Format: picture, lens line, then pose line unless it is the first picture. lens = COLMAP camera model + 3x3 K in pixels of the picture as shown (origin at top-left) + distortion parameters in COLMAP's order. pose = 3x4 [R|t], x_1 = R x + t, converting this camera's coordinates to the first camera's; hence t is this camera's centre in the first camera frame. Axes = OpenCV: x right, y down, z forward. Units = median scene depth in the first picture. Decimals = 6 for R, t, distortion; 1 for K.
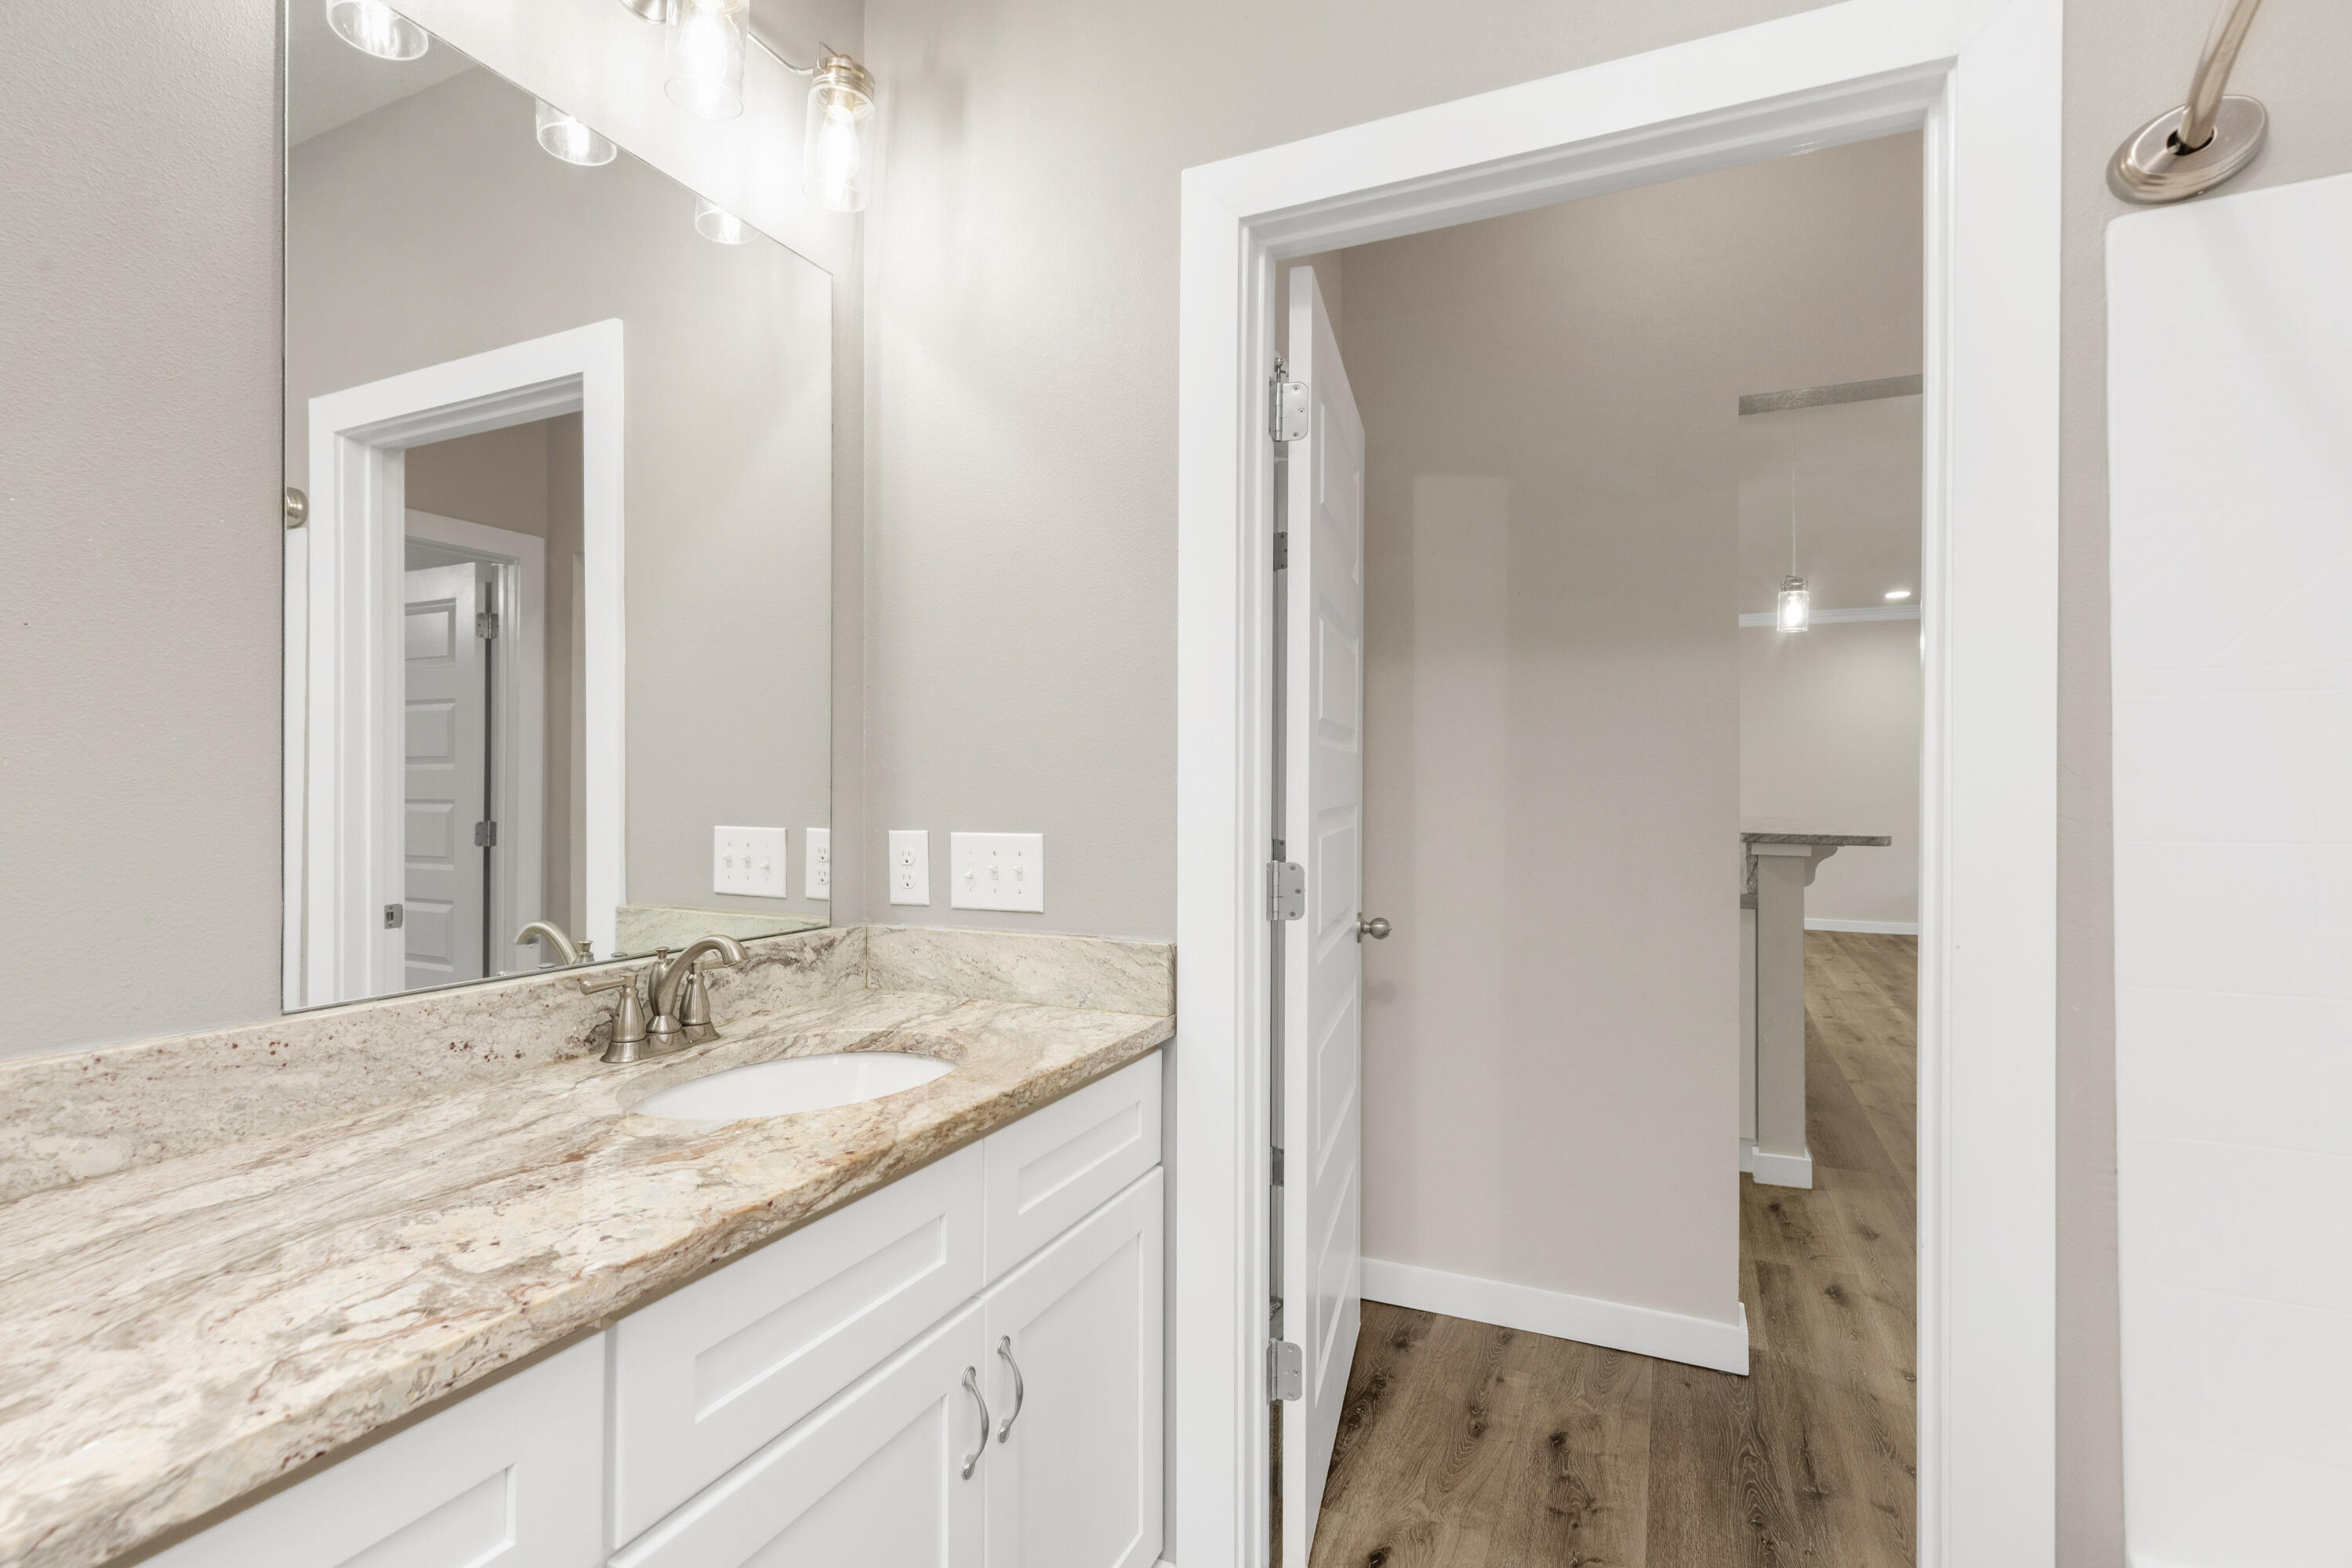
lens RADIAL K [[1106.0, 0, 1179.8], [0, 1106.0, 781.9], [0, 0, 1]] dist [0.009914, -0.000375]
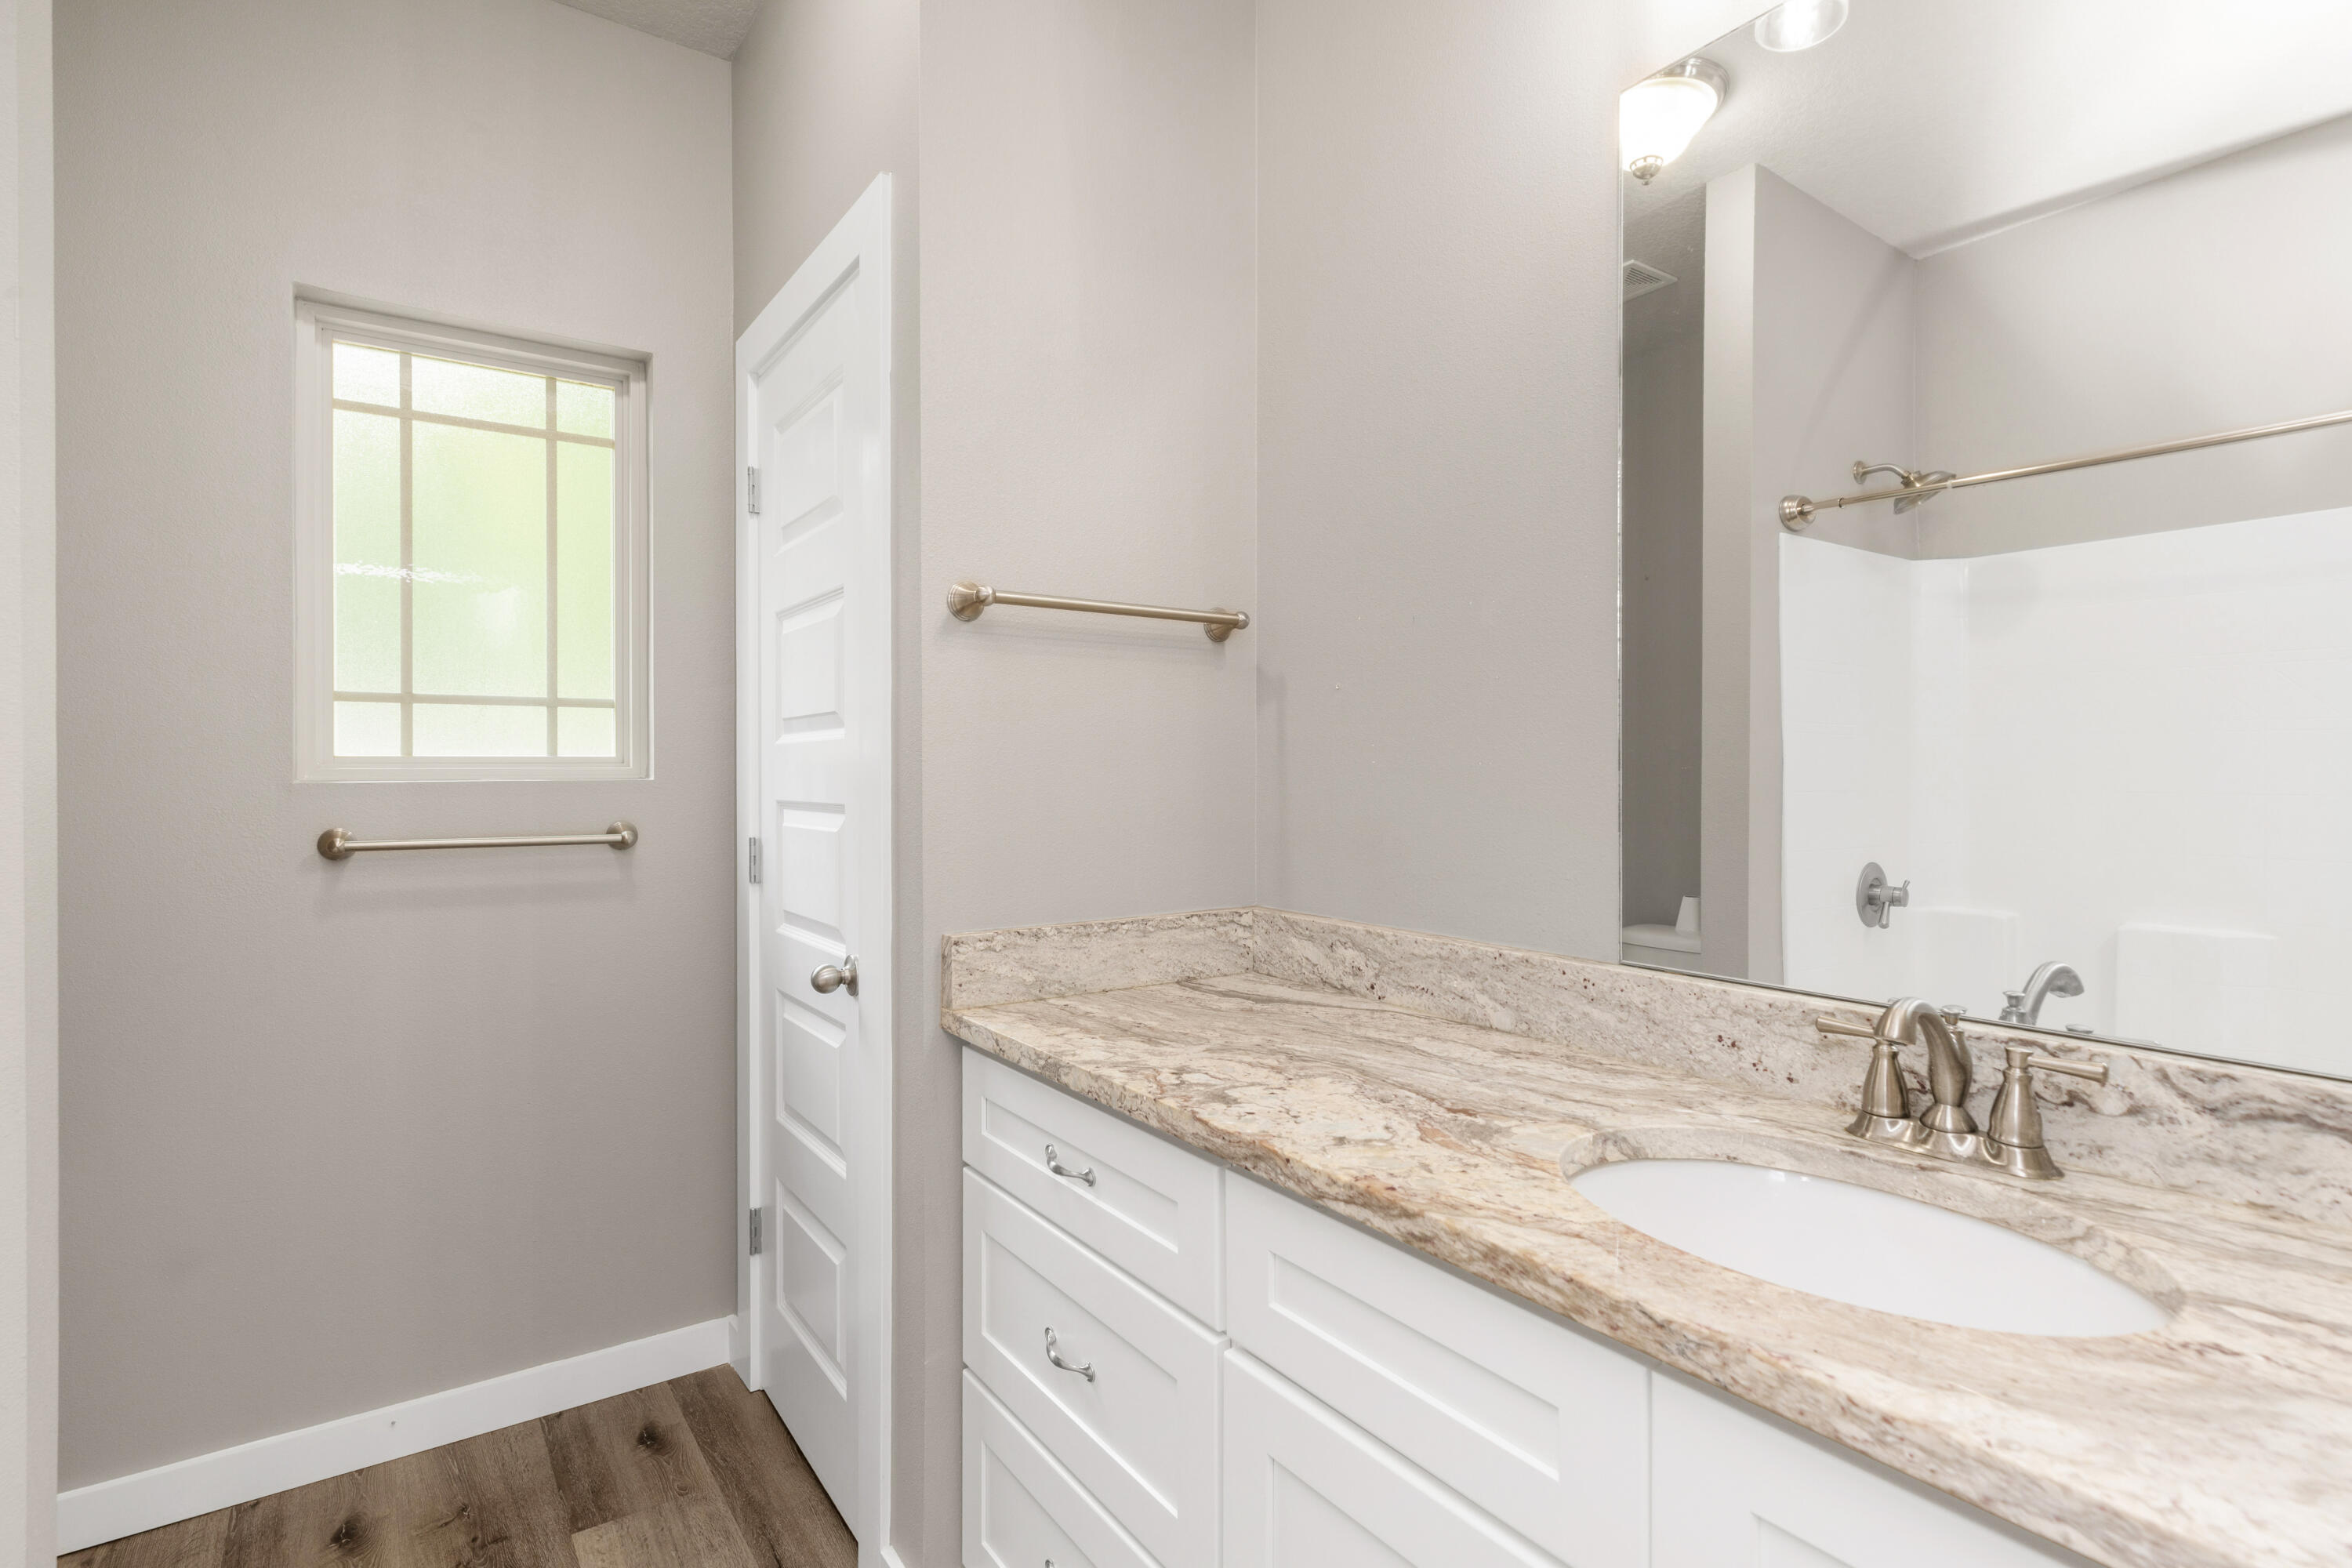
lens RADIAL K [[1155.5, 0, 1155.5], [0, 1155.5, 796.5], [0, 0, 1]] dist [0.013013, 0.000219]
pose [[-0.517247, 0.012868, -0.855739, 0.598496], [-0.004478, 0.999833, 0.017742, 0.004930], [0.855824, 0.013009, -0.517103, 1.332463]]
